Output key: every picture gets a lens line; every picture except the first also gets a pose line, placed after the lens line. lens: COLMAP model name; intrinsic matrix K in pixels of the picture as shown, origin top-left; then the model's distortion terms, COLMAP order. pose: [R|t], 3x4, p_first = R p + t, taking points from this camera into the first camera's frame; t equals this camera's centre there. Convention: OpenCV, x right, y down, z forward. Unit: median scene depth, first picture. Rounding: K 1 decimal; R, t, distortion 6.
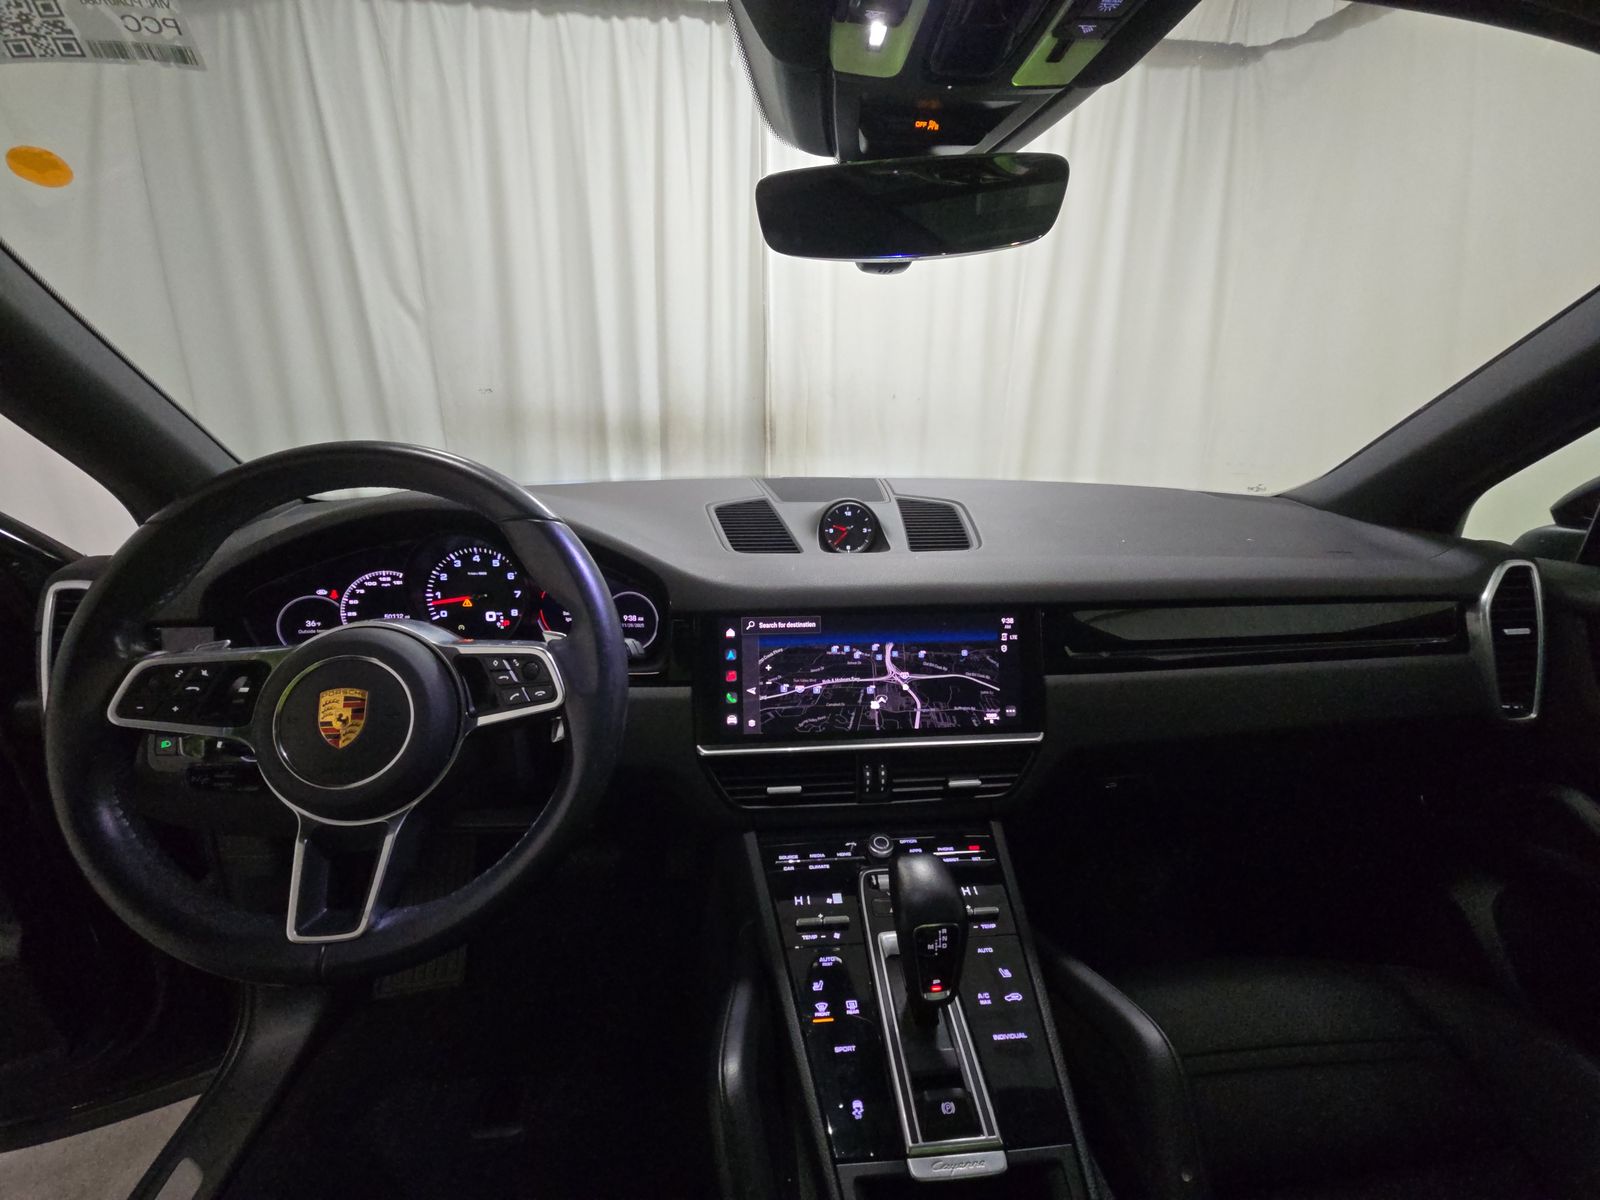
lens RADIAL K [[643.5, 0, 800.0], [0, 643.5, 604.5], [0, 0, 1]] dist [0.003157, 0.000126]
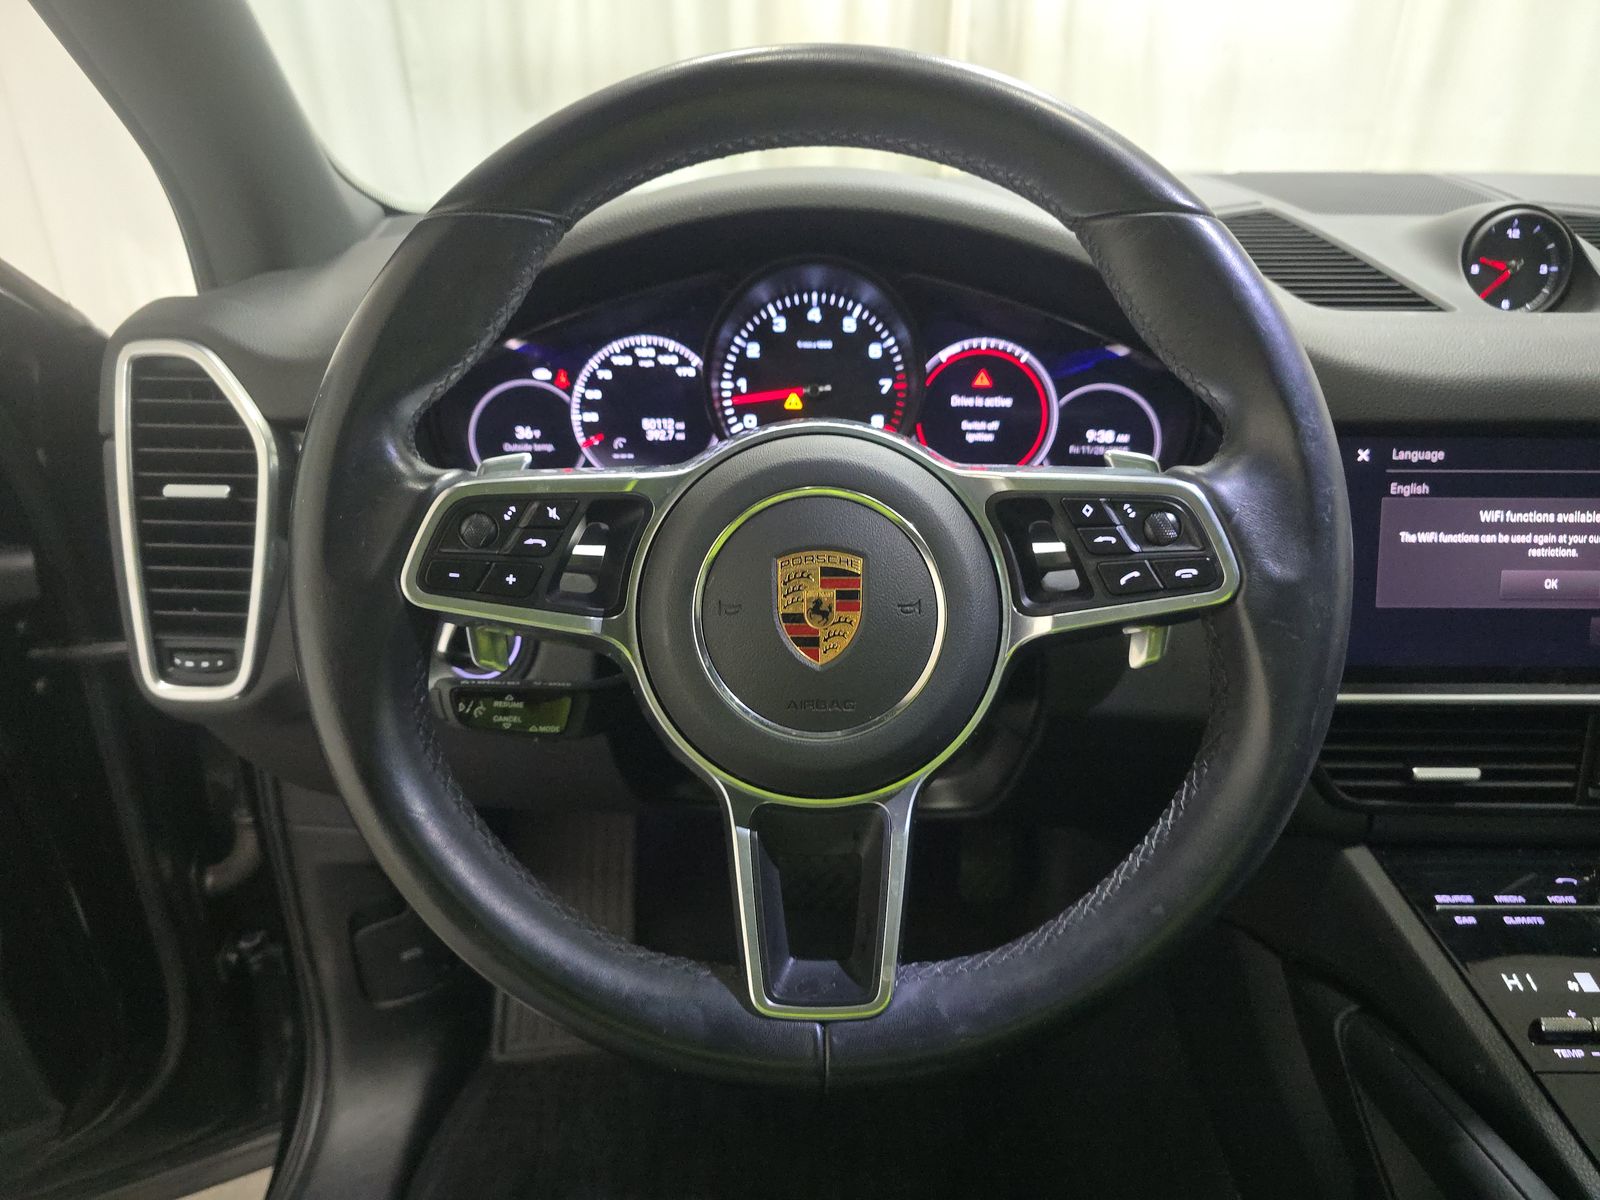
lens RADIAL K [[1082.8, 0, 799.8], [0, 1082.8, 597.6], [0, 0, 1]] dist [0.020951, -0.005179]
pose [[0.995907, 0.034114, -0.083700, -0.437445], [-0.021699, 0.989195, 0.144993, 0.028580], [0.087742, -0.142583, 0.985886, 0.098131]]
